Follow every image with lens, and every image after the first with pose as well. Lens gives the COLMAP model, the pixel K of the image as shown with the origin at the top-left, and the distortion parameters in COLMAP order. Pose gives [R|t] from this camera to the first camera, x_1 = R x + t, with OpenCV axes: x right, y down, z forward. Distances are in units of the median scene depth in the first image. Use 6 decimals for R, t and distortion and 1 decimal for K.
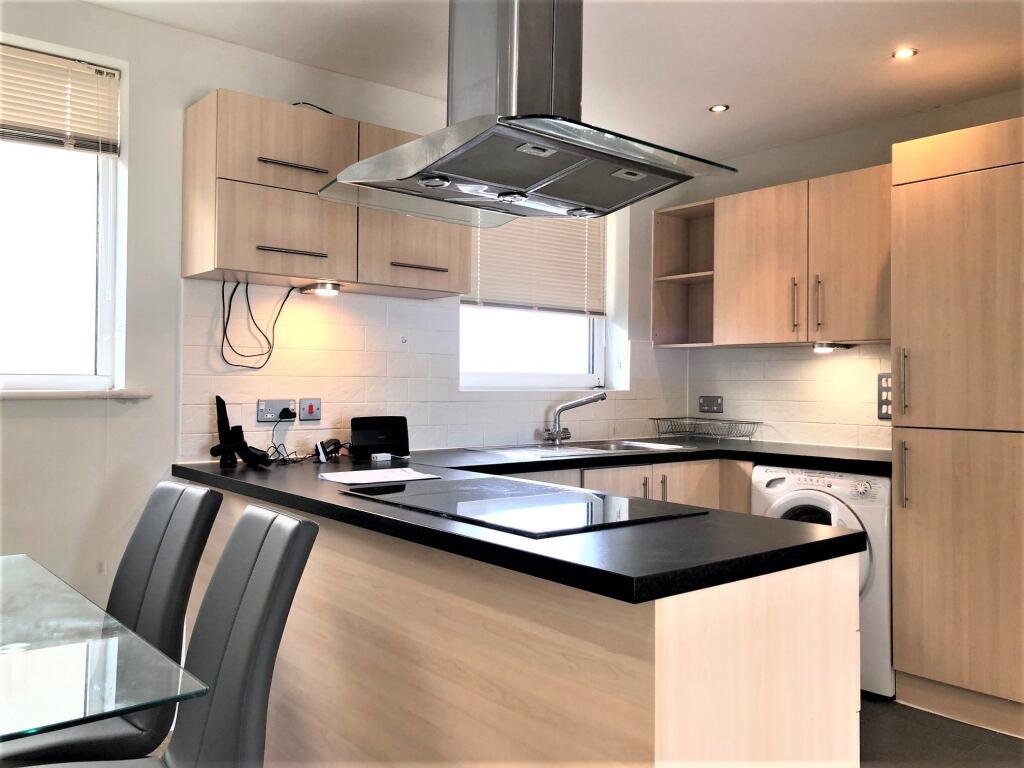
lens RADIAL K [[846.6, 0, 512.0], [0, 846.6, 384.0], [0, 0, 1]] dist [-0.003234, -0.001418]
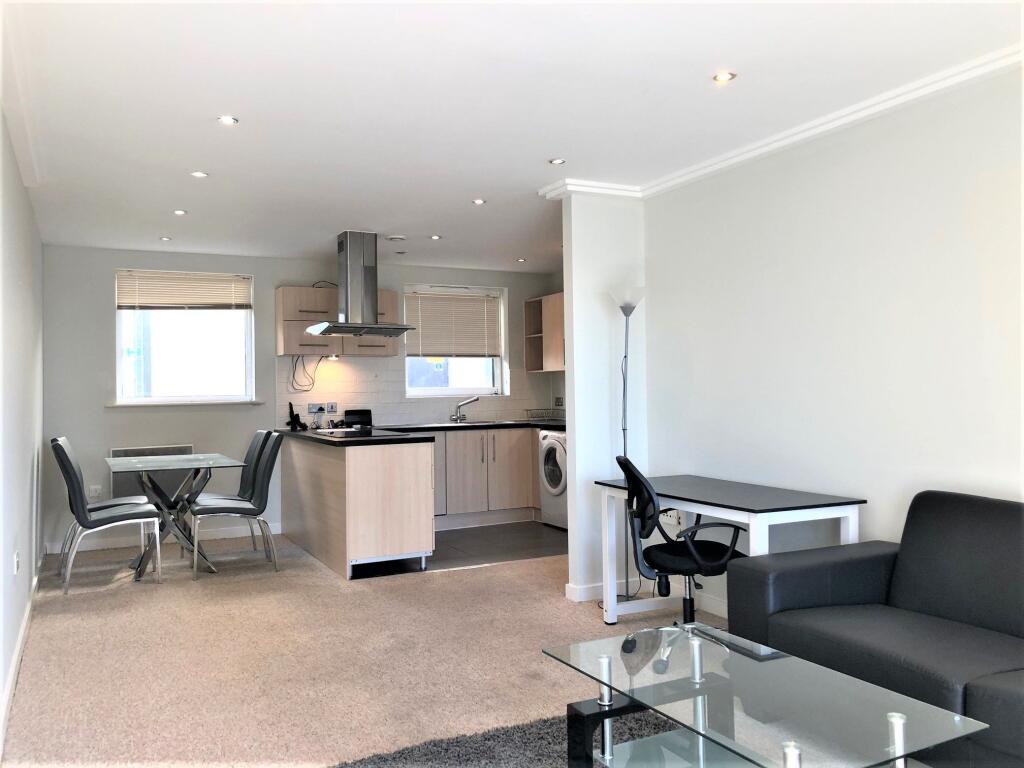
lens RADIAL K [[792.4, 0, 512.0], [0, 792.4, 384.0], [0, 0, 1]] dist [-0.001929, -0.060847]
pose [[0.979307, -0.026169, -0.200680, 0.716191], [0.024708, 0.999647, -0.009779, -0.000762], [0.200865, 0.004618, 0.979608, -1.089539]]
